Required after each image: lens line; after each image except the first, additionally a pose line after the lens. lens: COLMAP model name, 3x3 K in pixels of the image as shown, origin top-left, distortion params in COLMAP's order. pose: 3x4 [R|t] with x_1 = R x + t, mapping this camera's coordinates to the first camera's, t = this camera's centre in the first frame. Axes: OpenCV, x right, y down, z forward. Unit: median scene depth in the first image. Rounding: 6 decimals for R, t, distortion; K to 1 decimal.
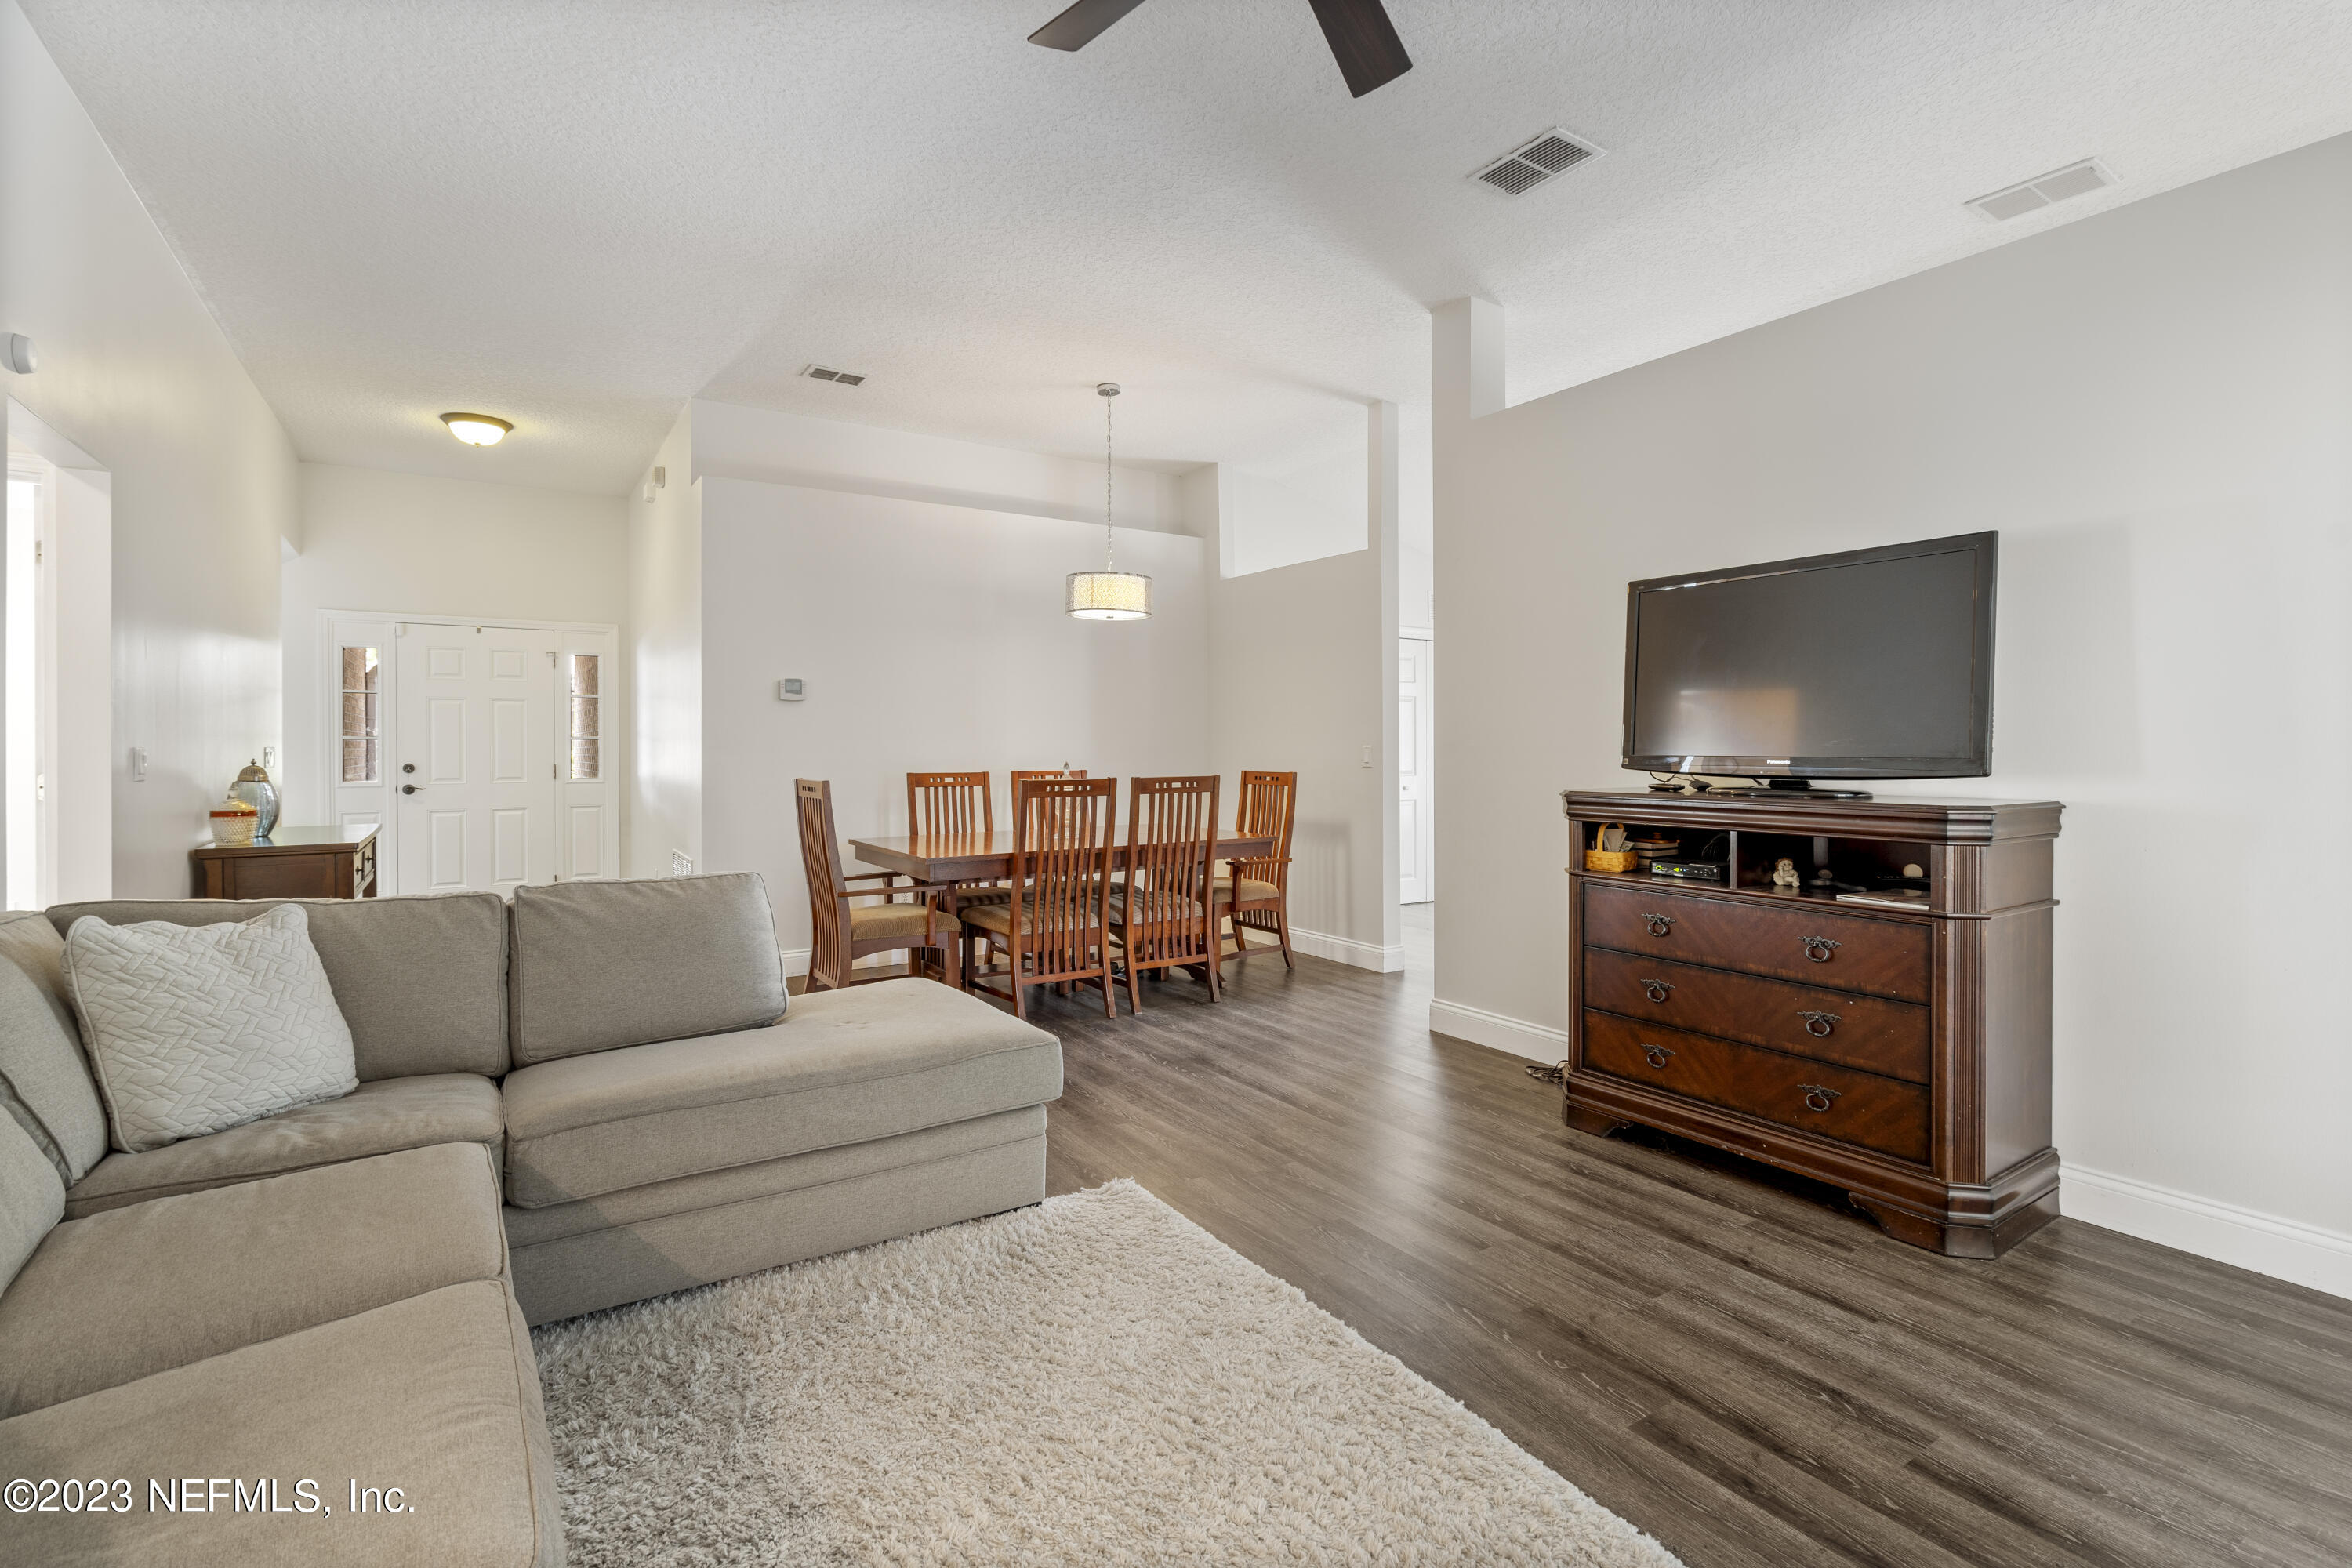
lens RADIAL K [[1072.1, 0, 1167.2], [0, 1072.1, 746.5], [0, 0, 1]] dist [-0.001671, 0.000599]
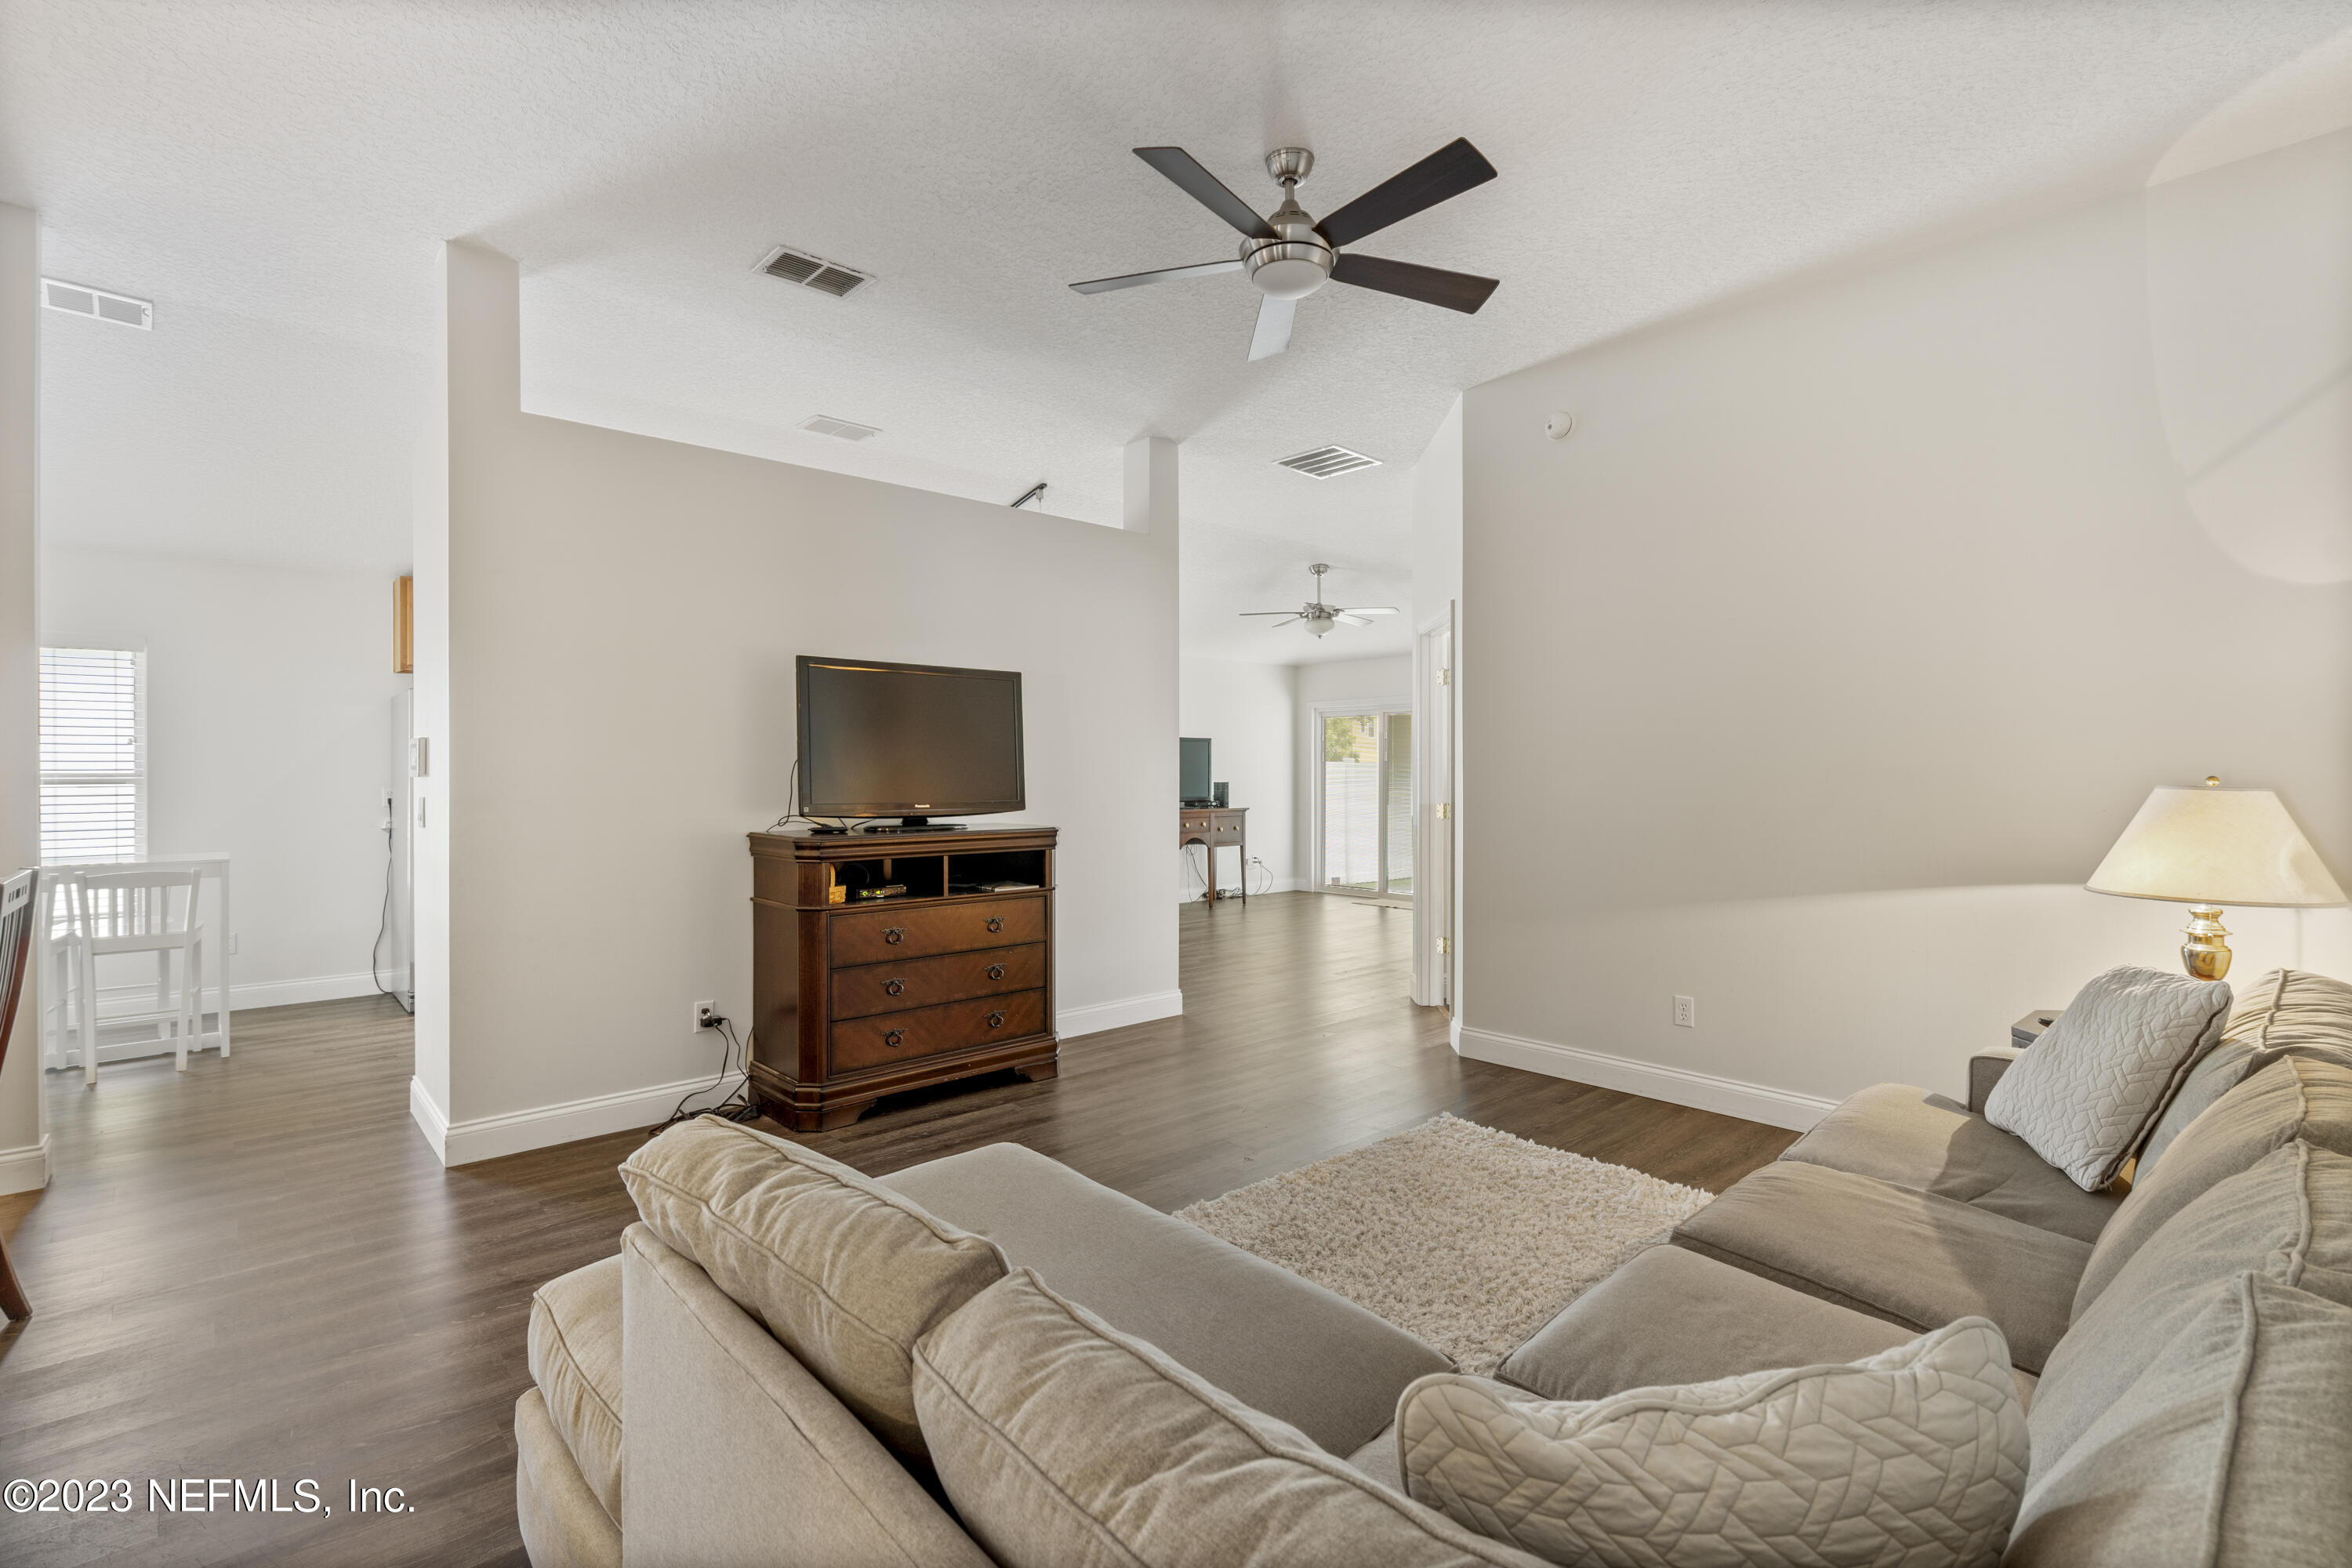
lens RADIAL K [[1098.6, 0, 1174.3], [0, 1098.6, 763.6], [0, 0, 1]] dist [-0.000221, 0.001106]
pose [[-0.173369, 0.007495, 0.984829, -0.587333], [-0.001295, 0.999968, -0.007838, -0.019738], [-0.984856, -0.002634, -0.173353, 0.583010]]
